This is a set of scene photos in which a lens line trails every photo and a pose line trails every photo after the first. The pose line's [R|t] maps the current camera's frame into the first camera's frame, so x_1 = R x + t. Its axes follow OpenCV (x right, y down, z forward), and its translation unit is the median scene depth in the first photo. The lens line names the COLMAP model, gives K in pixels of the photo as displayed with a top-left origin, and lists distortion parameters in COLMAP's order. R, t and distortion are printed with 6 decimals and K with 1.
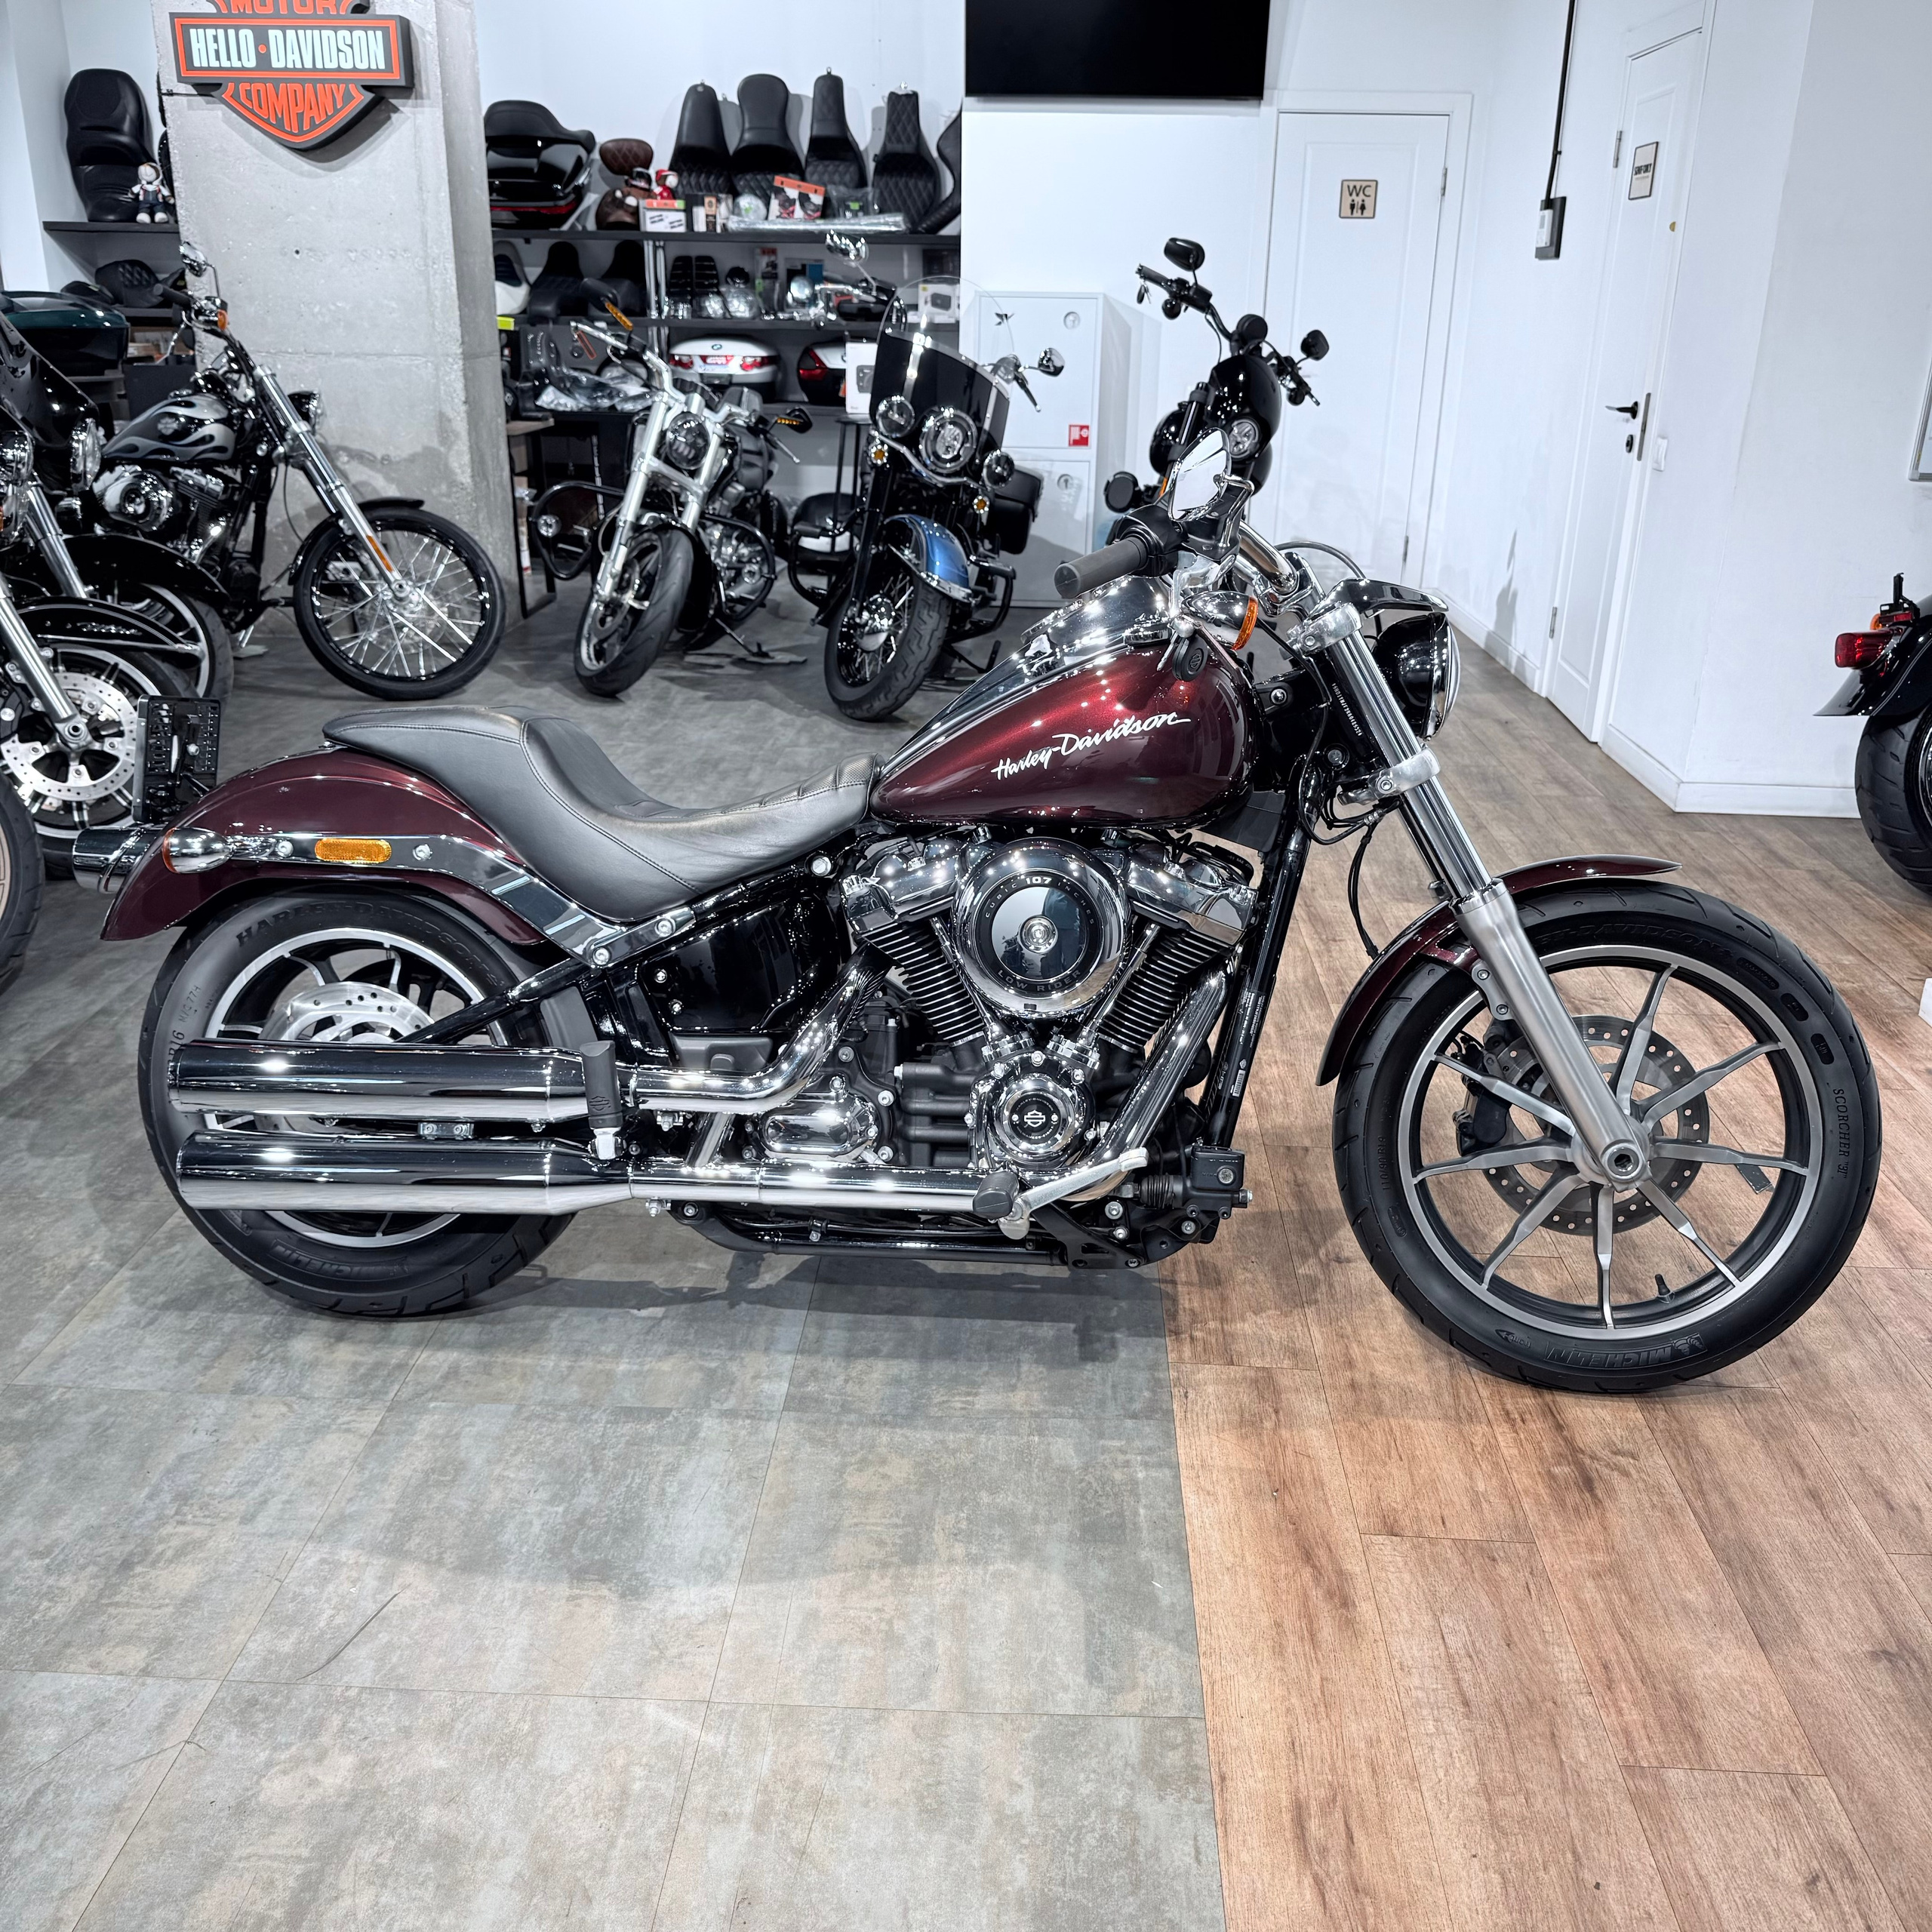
lens RADIAL K [[1810.9, 0, 966.0], [0, 1810.9, 966.0], [0, 0, 1]] dist [0.148628, -0.288898]
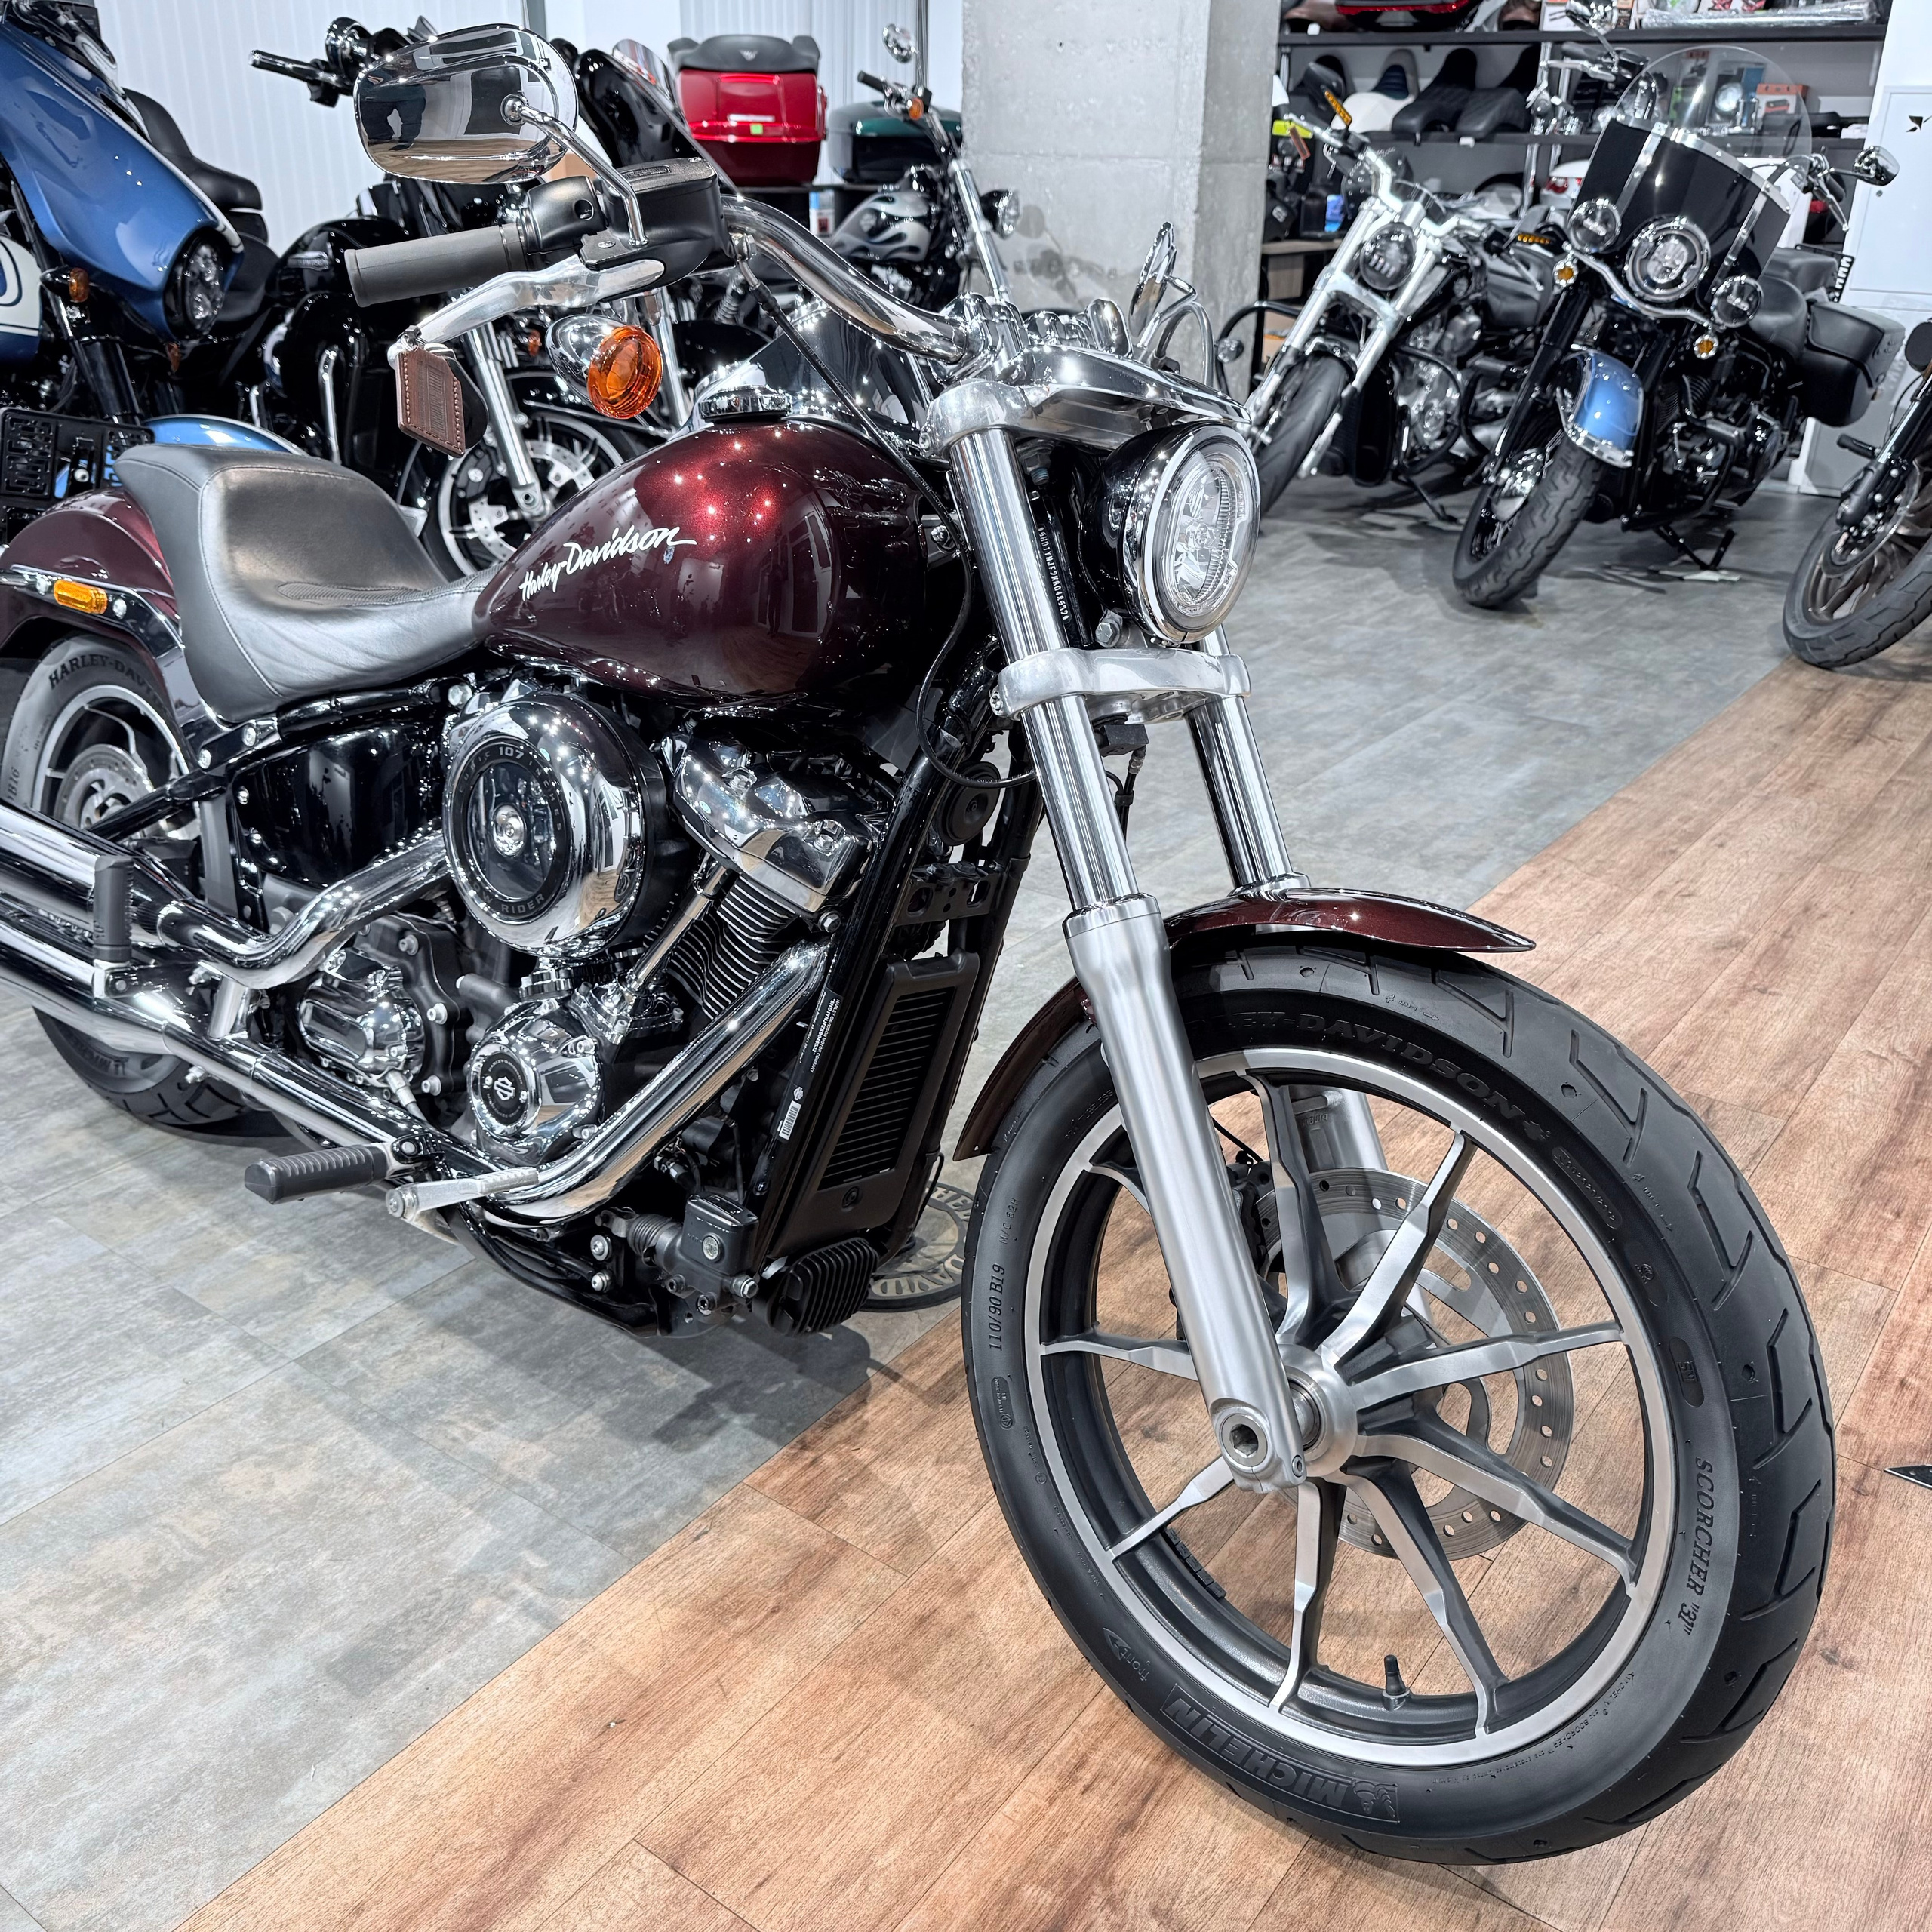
lens RADIAL K [[1821.0, 0, 959.0], [0, 1821.0, 965.2], [0, 0, 1]] dist [0.098630, -0.181734]
pose [[0.831977, 0.230123, -0.504834, 0.504349], [-0.197899, 0.973159, 0.117462, -0.076914], [0.518315, 0.002181, 0.855187, 0.455073]]
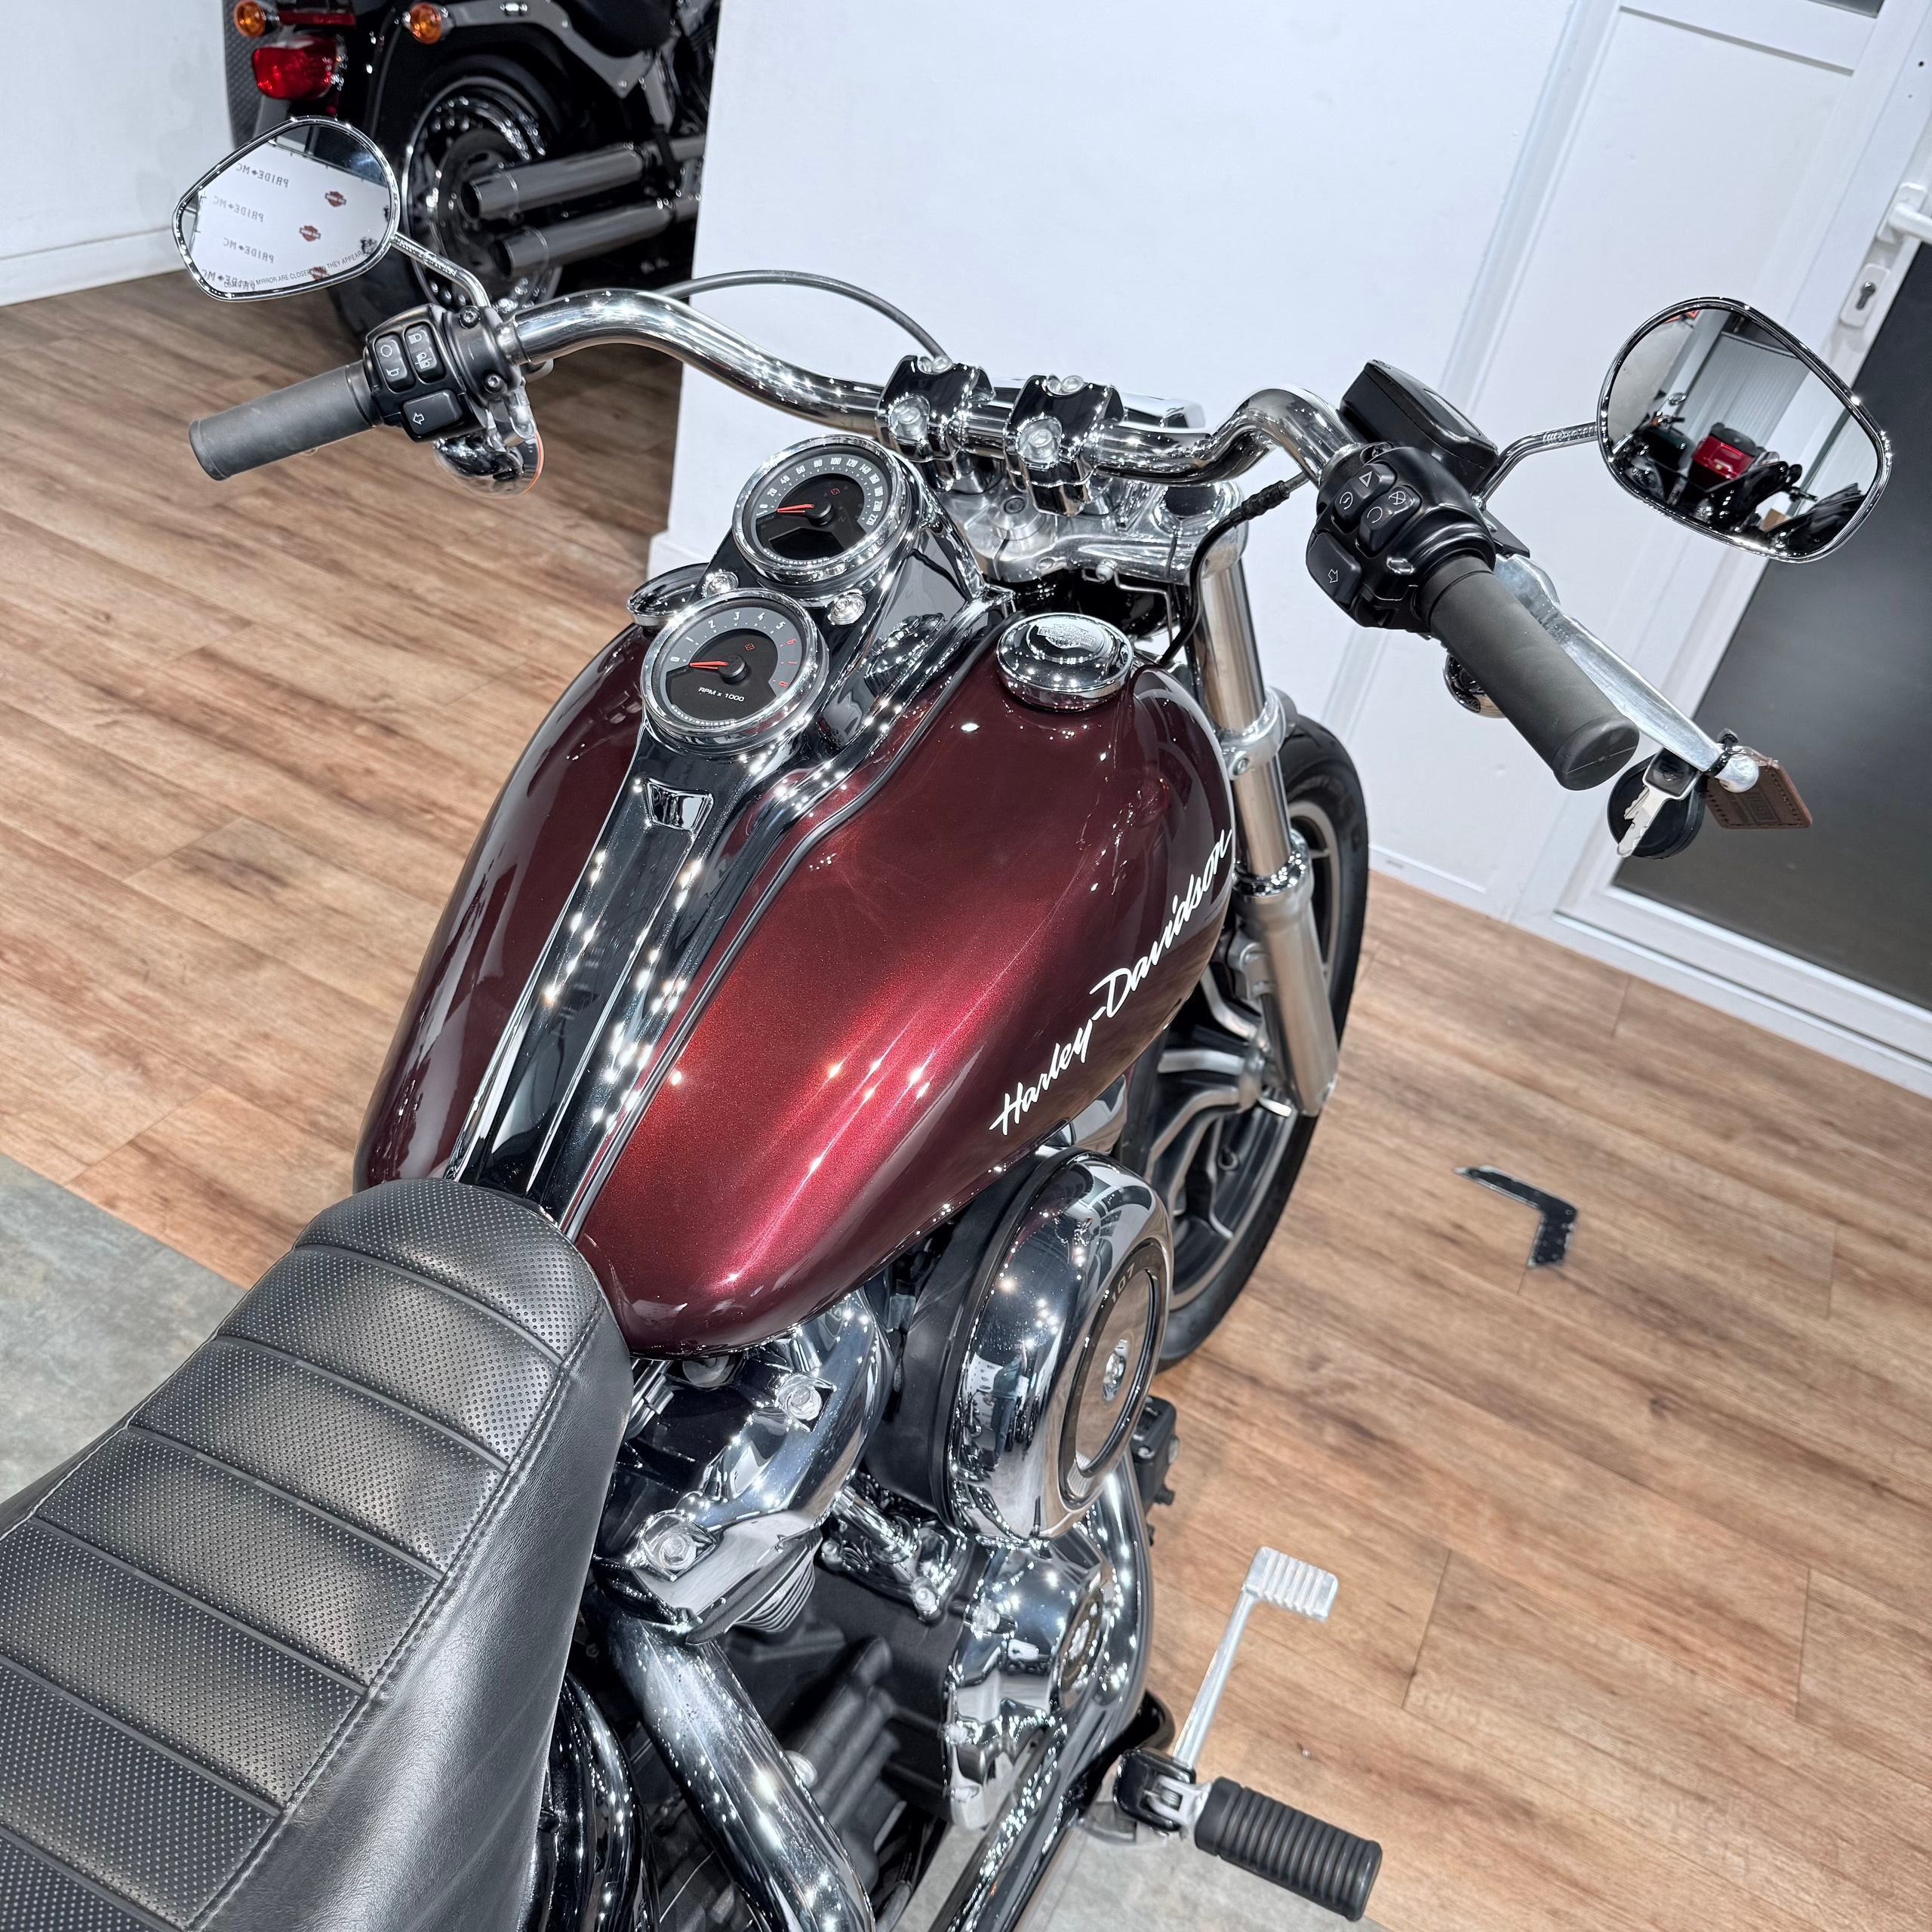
lens RADIAL K [[1795.6, 0, 966.0], [0, 1795.6, 966.0], [0, 0, 1]] dist [0.268012, -0.708619]
pose [[0.385741, -0.491840, 0.780575, -0.266234], [0.142641, 0.867674, 0.476231, -0.309510], [-0.911514, -0.072360, 0.404854, 0.787559]]
